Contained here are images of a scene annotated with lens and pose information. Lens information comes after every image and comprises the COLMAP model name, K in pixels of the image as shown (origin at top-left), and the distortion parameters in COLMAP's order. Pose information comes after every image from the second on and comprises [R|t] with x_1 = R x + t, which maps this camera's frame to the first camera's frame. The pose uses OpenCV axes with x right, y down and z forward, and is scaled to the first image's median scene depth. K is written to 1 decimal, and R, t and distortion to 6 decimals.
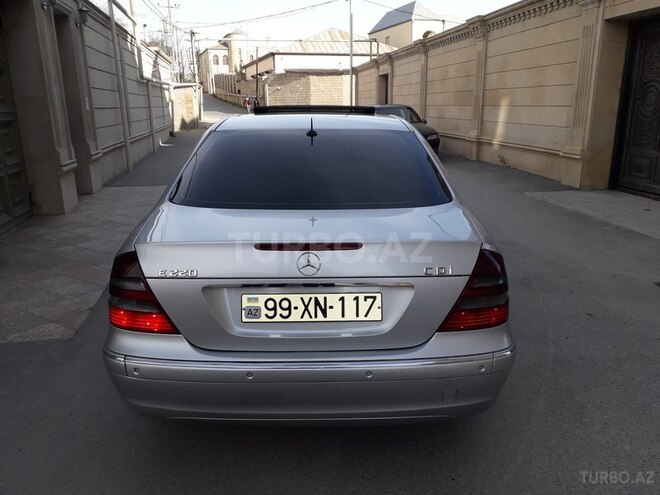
lens RADIAL K [[532.1, 0, 330.0], [0, 532.1, 247.5], [0, 0, 1]] dist [0.012120, -0.006094]
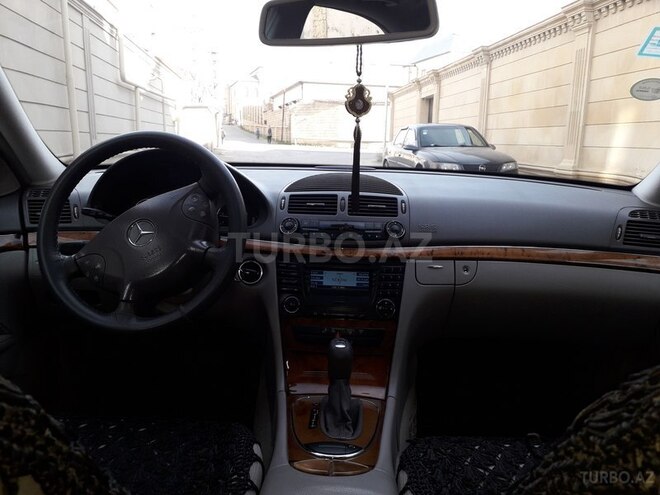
lens RADIAL K [[532.1, 0, 330.0], [0, 532.1, 247.5], [0, 0, 1]] dist [0.012120, -0.006094]
pose [[0.998085, 0.043292, -0.044190, -0.006177], [-0.046171, 0.996727, -0.066357, -0.032018], [0.041172, 0.068270, 0.996817, 0.218935]]
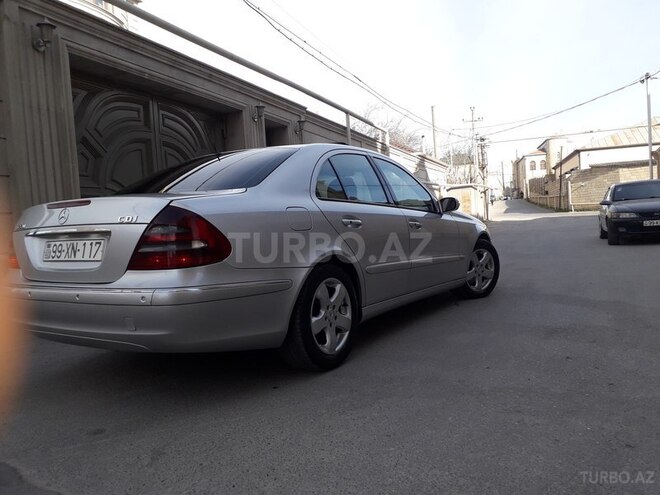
lens RADIAL K [[532.1, 0, 330.0], [0, 532.1, 247.5], [0, 0, 1]] dist [0.012120, -0.006094]
pose [[0.830294, -0.013838, -0.557153, 0.145803], [-0.096798, 0.980917, -0.168616, 0.030659], [0.548855, 0.193932, 0.813111, 0.026511]]
